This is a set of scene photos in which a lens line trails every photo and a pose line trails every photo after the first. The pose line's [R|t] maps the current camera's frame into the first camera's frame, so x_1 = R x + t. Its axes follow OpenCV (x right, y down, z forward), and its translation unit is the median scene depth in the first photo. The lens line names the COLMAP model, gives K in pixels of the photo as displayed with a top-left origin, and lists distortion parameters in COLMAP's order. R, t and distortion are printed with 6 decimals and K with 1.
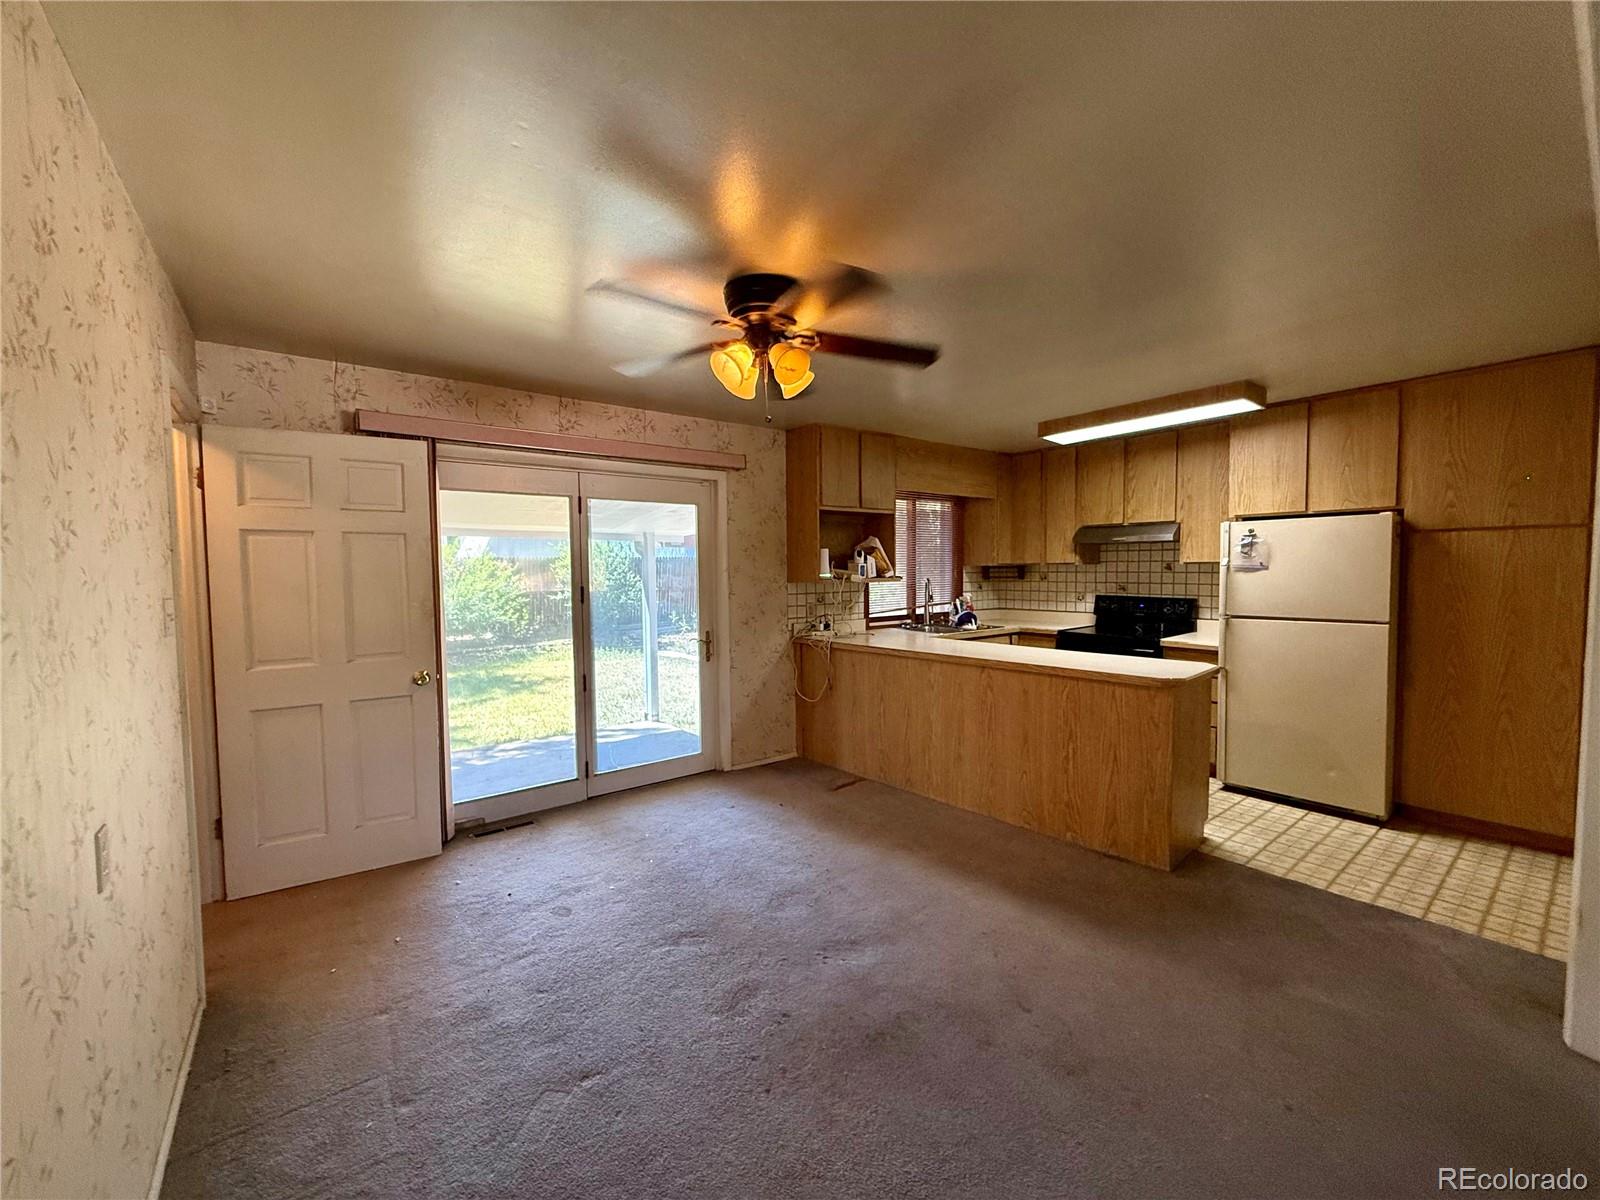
lens RADIAL K [[635.8, 0, 795.2], [0, 635.8, 597.5], [0, 0, 1]] dist [0.000582, -0.000561]
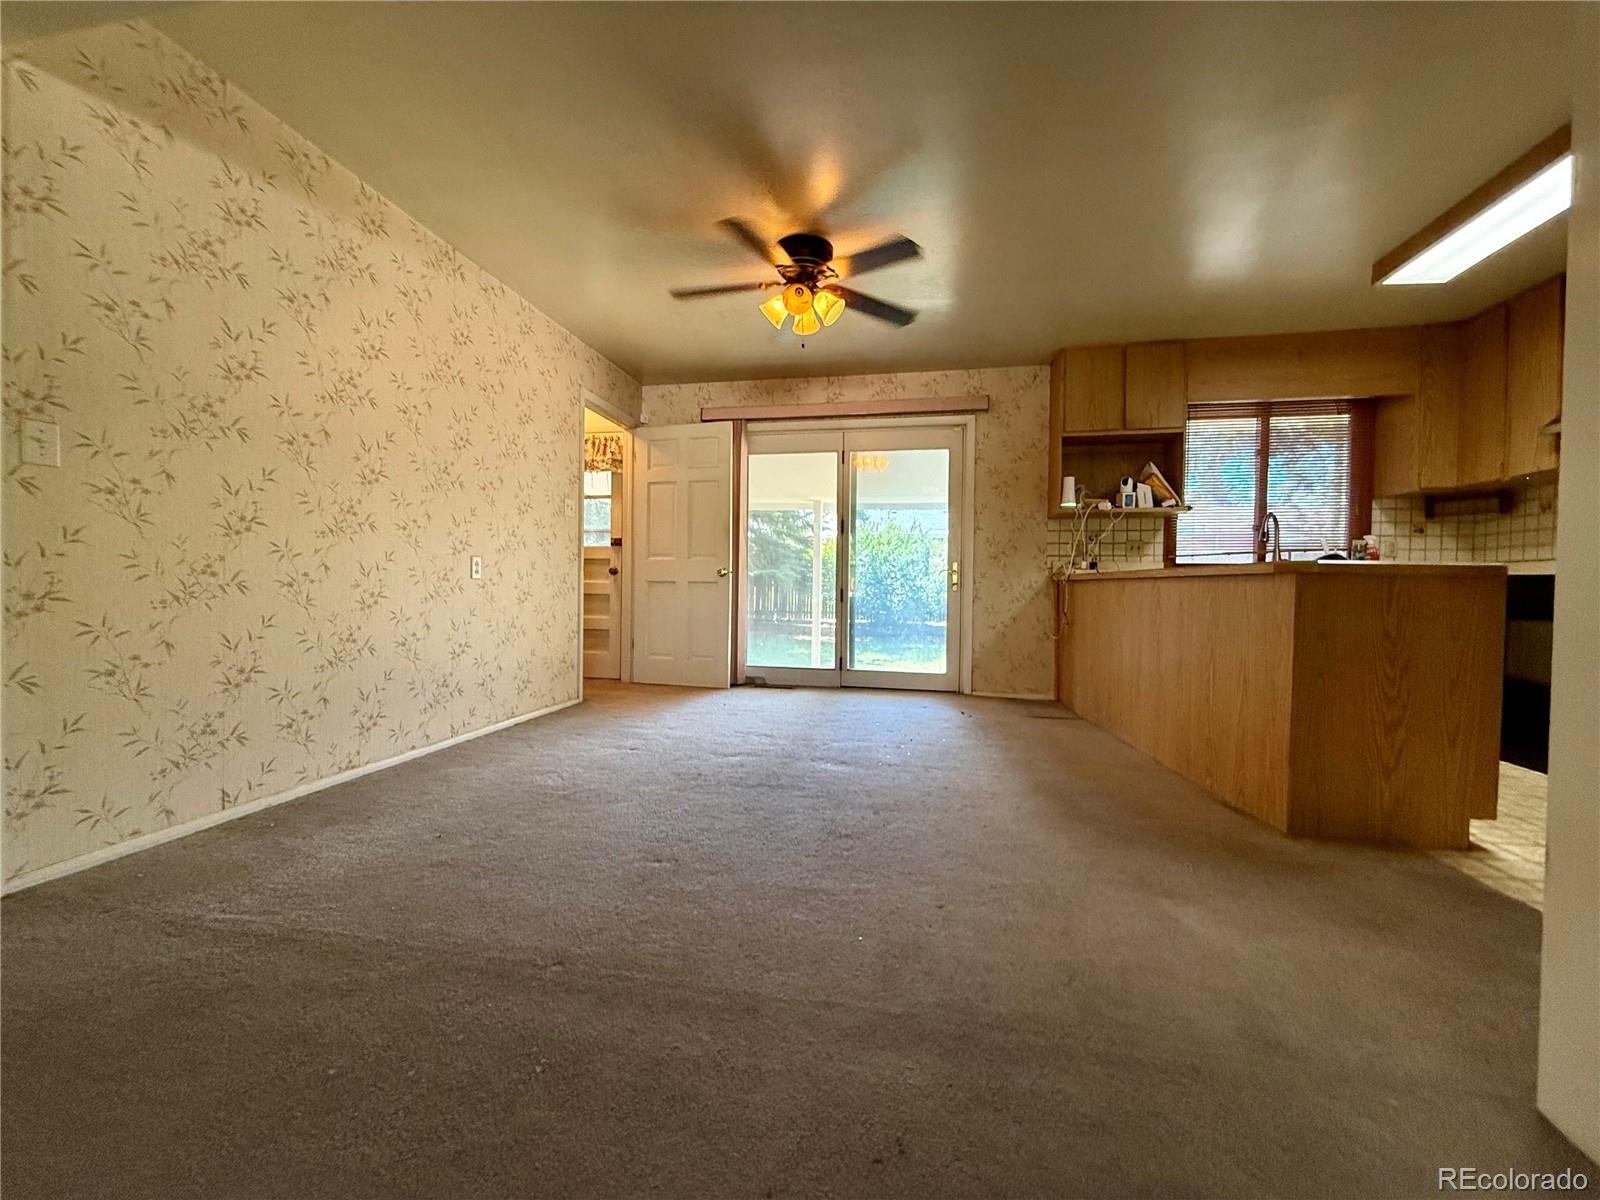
lens RADIAL K [[635.8, 0, 789.9], [0, 635.8, 594.2], [0, 0, 1]] dist [0.000582, -0.000561]
pose [[0.658366, 0.028673, -0.752152, 0.553654], [-0.055944, 0.998374, -0.010908, 0.149093], [0.750617, 0.049260, 0.658899, 0.074148]]
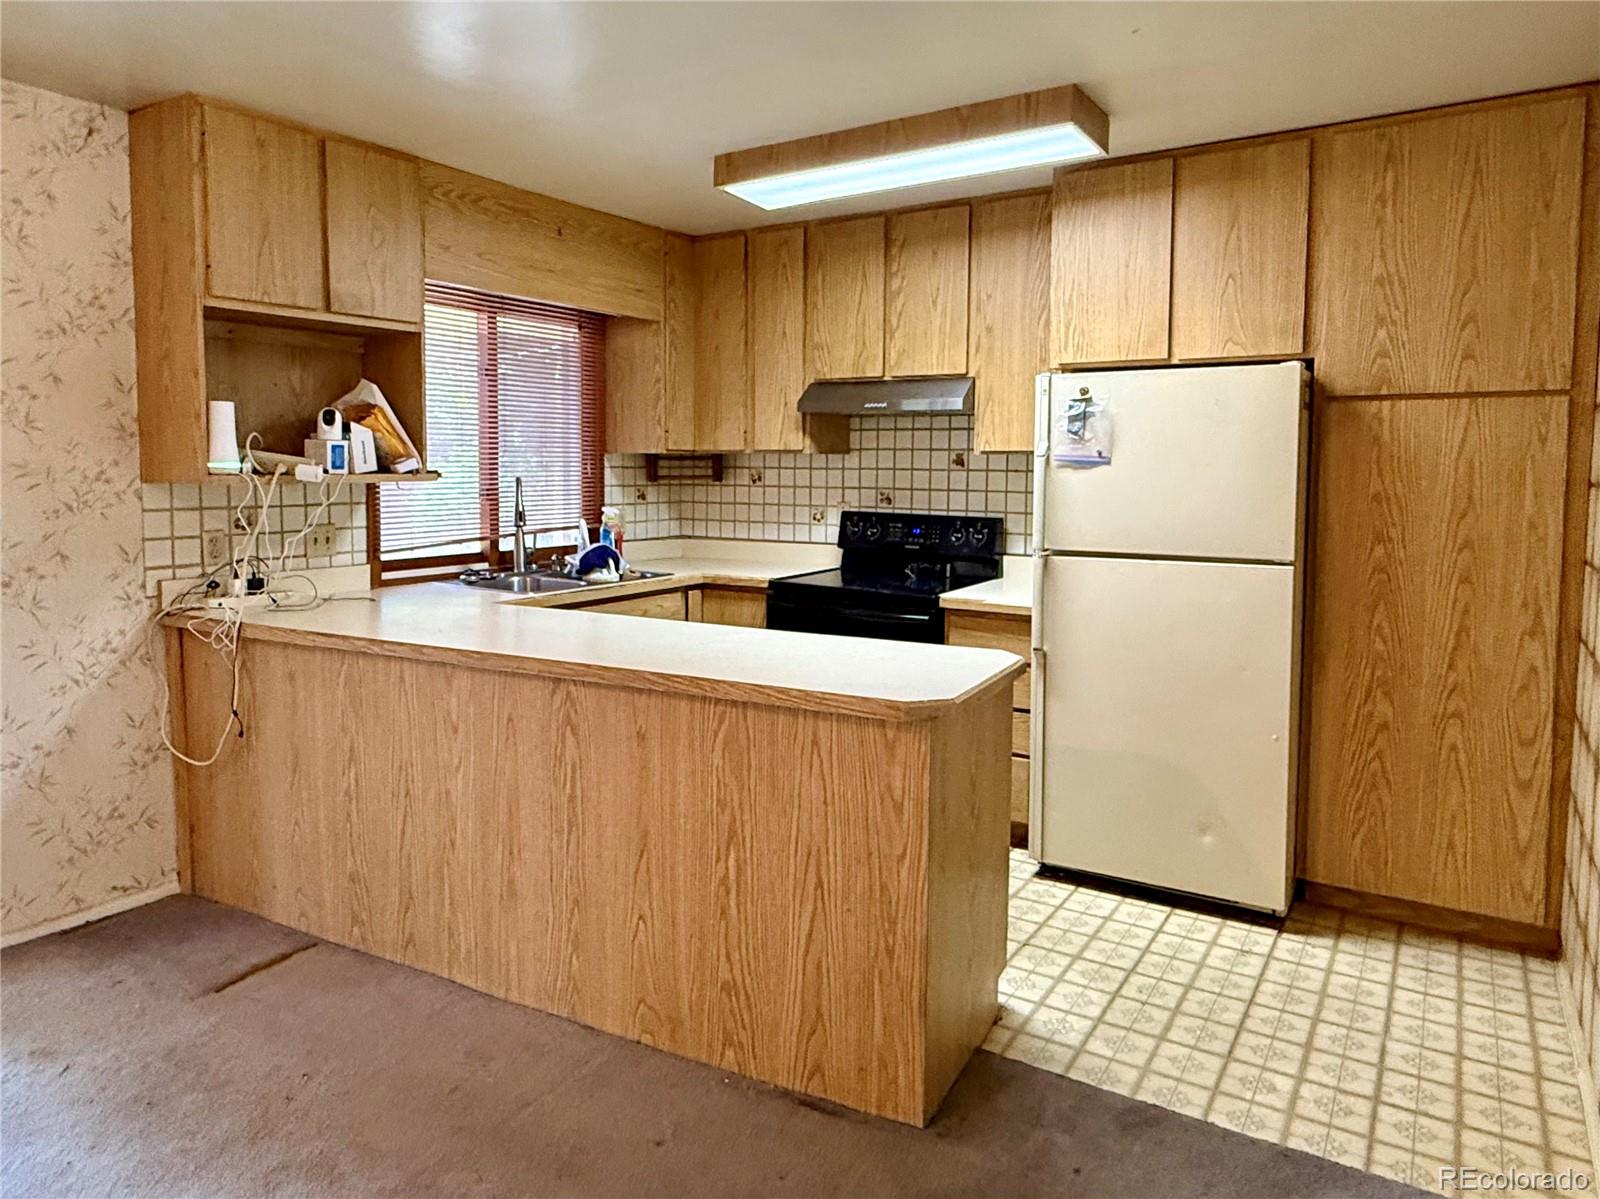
lens RADIAL K [[1041.8, 0, 799.7], [0, 1041.8, 528.3], [0, 0, 1]] dist [0.000437, 0.000108]
pose [[0.940194, -0.005706, 0.340590, 0.190298], [0.000724, 0.999891, 0.014755, -0.003406], [-0.340637, -0.013626, 0.940096, 0.252754]]
